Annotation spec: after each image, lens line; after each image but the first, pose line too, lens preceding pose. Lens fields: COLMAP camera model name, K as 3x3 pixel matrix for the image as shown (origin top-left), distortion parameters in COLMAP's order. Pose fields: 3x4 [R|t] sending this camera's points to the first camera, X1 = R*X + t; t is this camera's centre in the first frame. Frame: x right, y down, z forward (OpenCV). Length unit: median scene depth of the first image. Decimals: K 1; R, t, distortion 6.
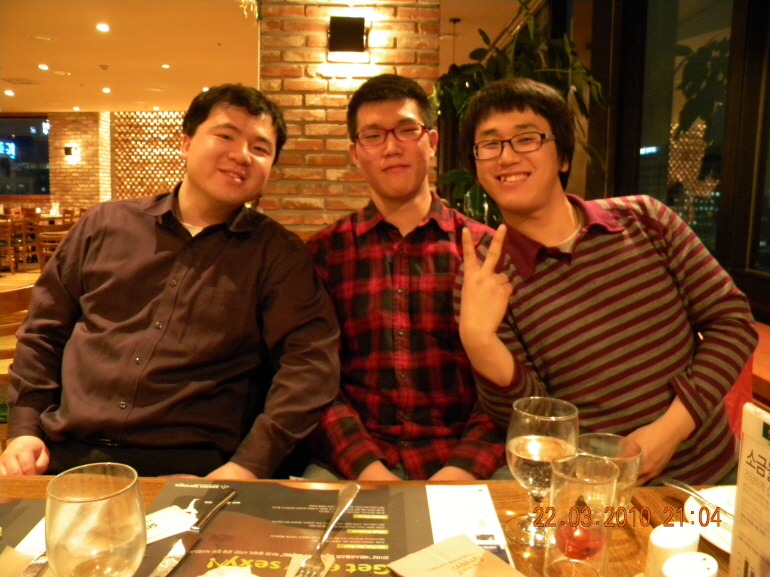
lens RADIAL K [[650.7, 0, 383.7], [0, 650.7, 287.9], [0, 0, 1]] dist [-0.172845, 0.135028]
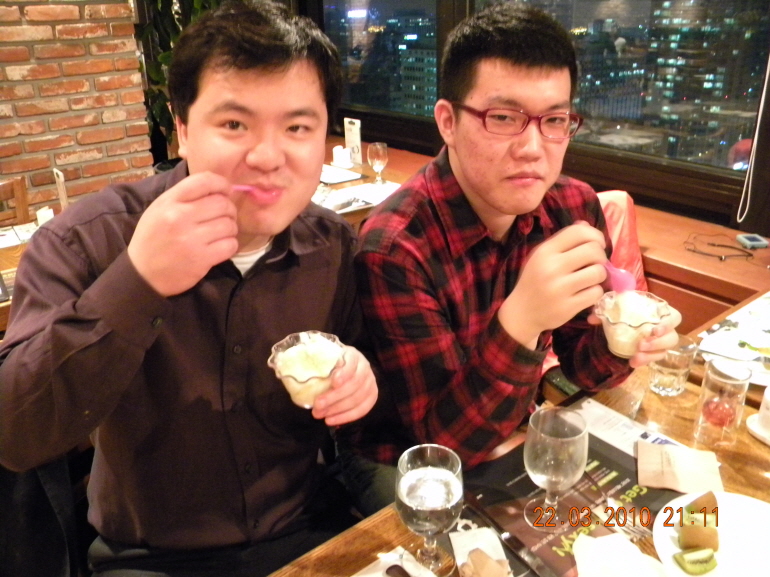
lens RADIAL K [[650.7, 0, 378.2], [0, 650.7, 282.1], [0, 0, 1]] dist [-0.172845, 0.135028]
pose [[0.799938, -0.276143, 0.532770, -0.199177], [0.137640, 0.948592, 0.285006, -0.082357], [-0.584084, -0.154657, 0.796823, 0.063790]]
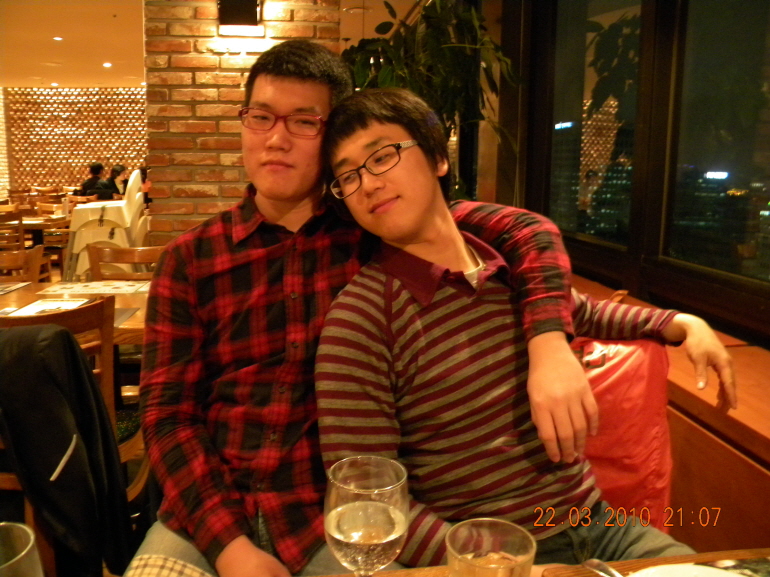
lens RADIAL K [[650.7, 0, 386.2], [0, 650.7, 288.0], [0, 0, 1]] dist [-0.172845, 0.135028]
pose [[0.992170, -0.029004, 0.121481, 0.029988], [0.024550, 0.998976, 0.038001, -0.020073], [-0.122459, -0.034721, 0.991866, 0.057726]]
